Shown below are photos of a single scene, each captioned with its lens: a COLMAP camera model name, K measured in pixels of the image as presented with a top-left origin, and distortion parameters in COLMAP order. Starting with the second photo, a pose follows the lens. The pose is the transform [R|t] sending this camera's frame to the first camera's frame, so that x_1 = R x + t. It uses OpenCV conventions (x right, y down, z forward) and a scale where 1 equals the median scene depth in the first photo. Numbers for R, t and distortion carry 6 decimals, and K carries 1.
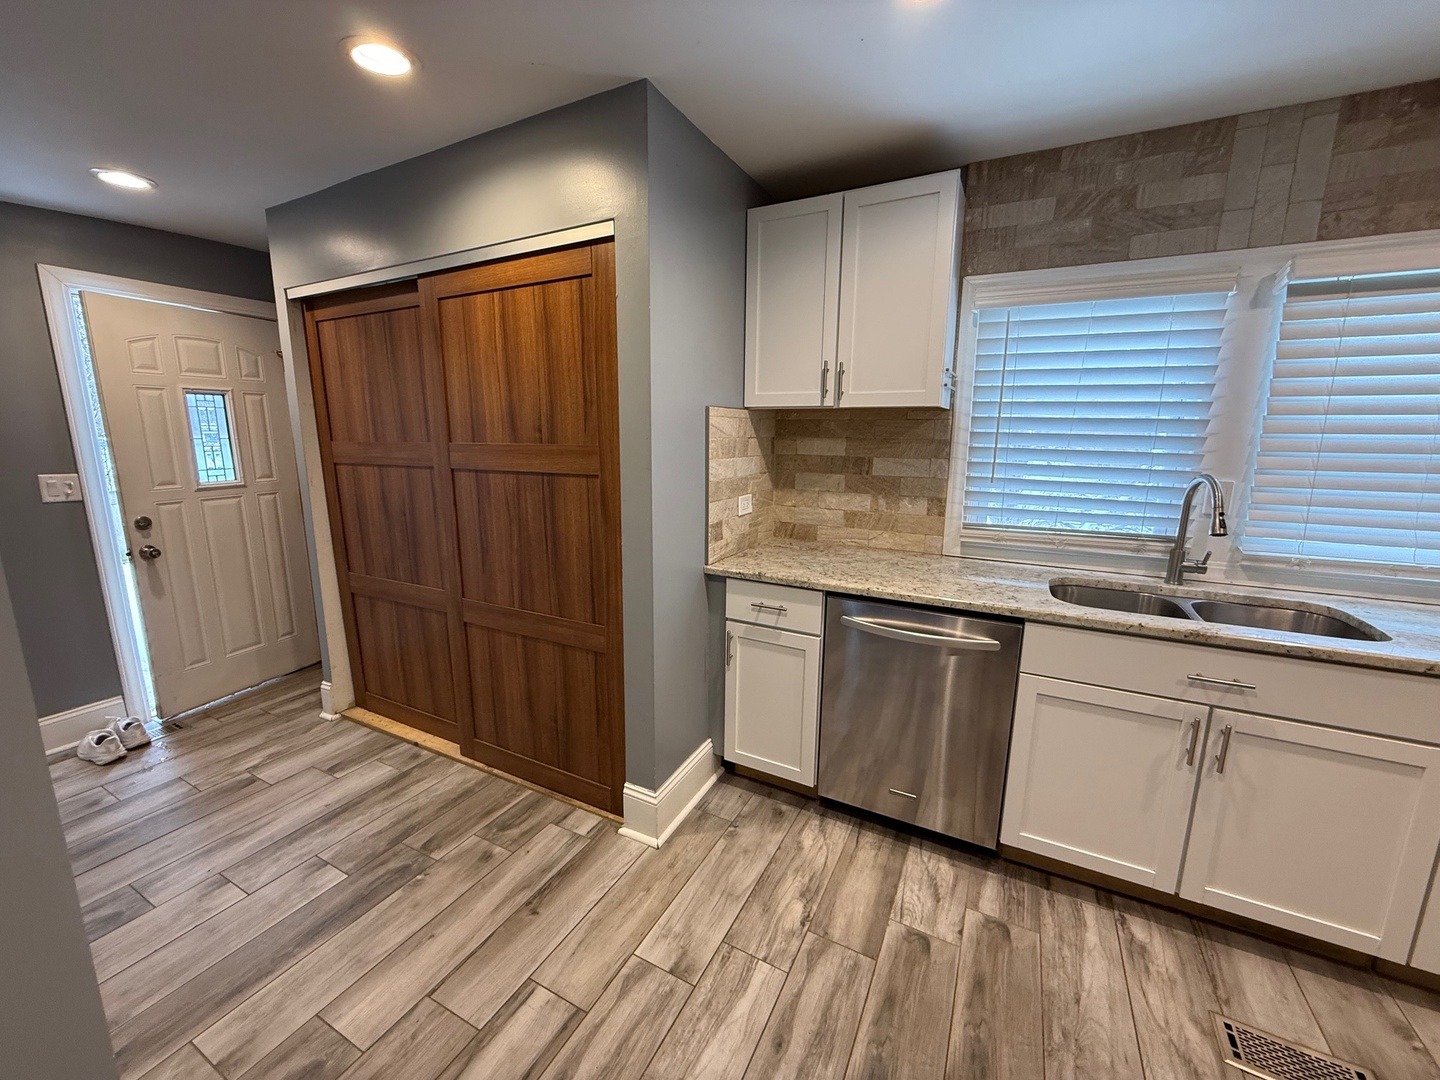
lens RADIAL K [[571.8, 0, 716.9], [0, 571.8, 537.0], [0, 0, 1]] dist [-0.000395, -0.000232]
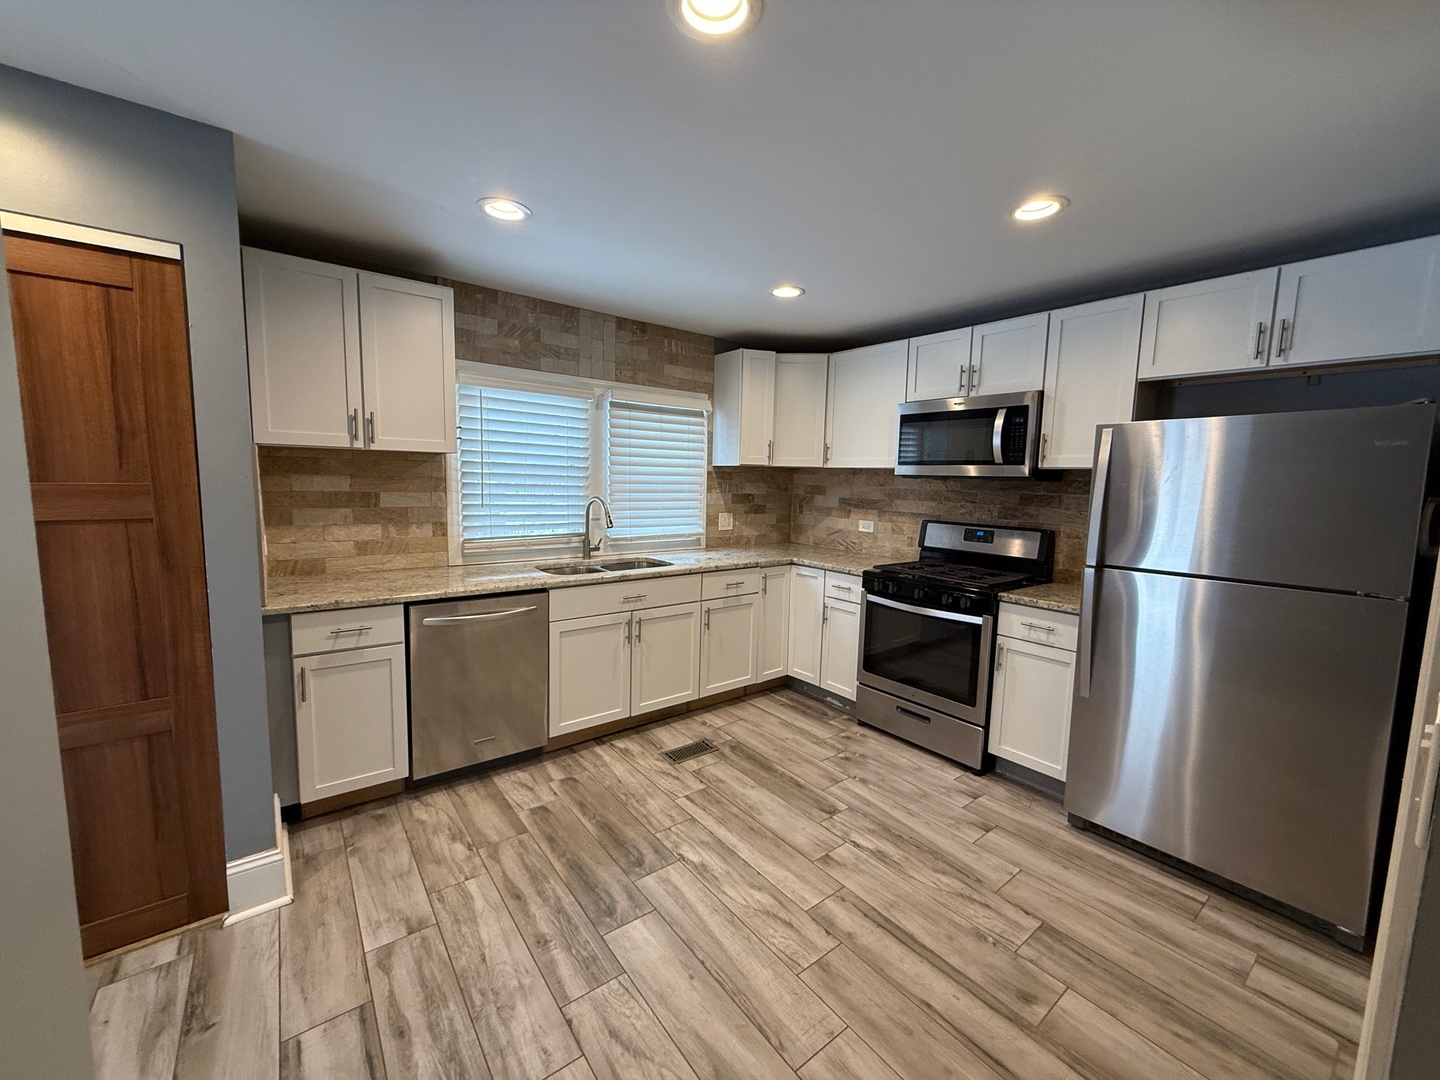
lens RADIAL K [[571.8, 0, 716.9], [0, 571.8, 537.0], [0, 0, 1]] dist [-0.000395, -0.000232]
pose [[0.416472, -0.092898, 0.904390, -0.628942], [0.144812, 0.988844, 0.034888, 0.011224], [-0.897541, 0.116436, 0.425279, -0.115993]]
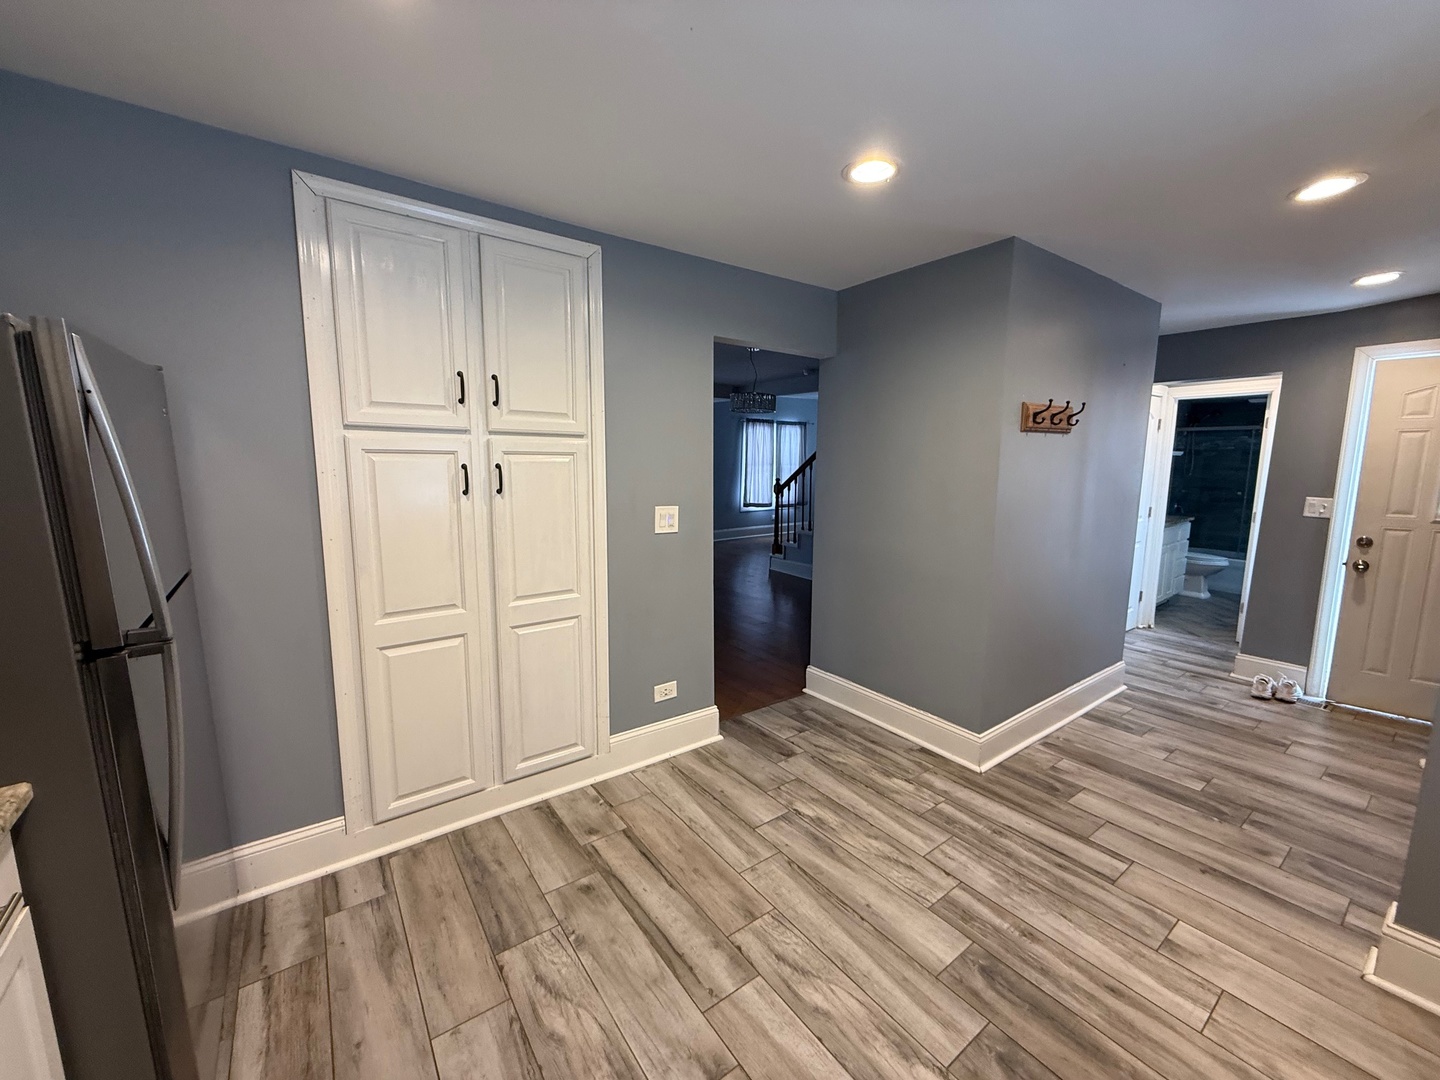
lens RADIAL K [[571.8, 0, 716.9], [0, 571.8, 537.0], [0, 0, 1]] dist [-0.000395, -0.000232]
pose [[-0.436454, 0.115559, -0.892275, 0.978269], [-0.167047, 0.964067, 0.206567, -0.078431], [0.884084, 0.239208, -0.401467, 0.371404]]
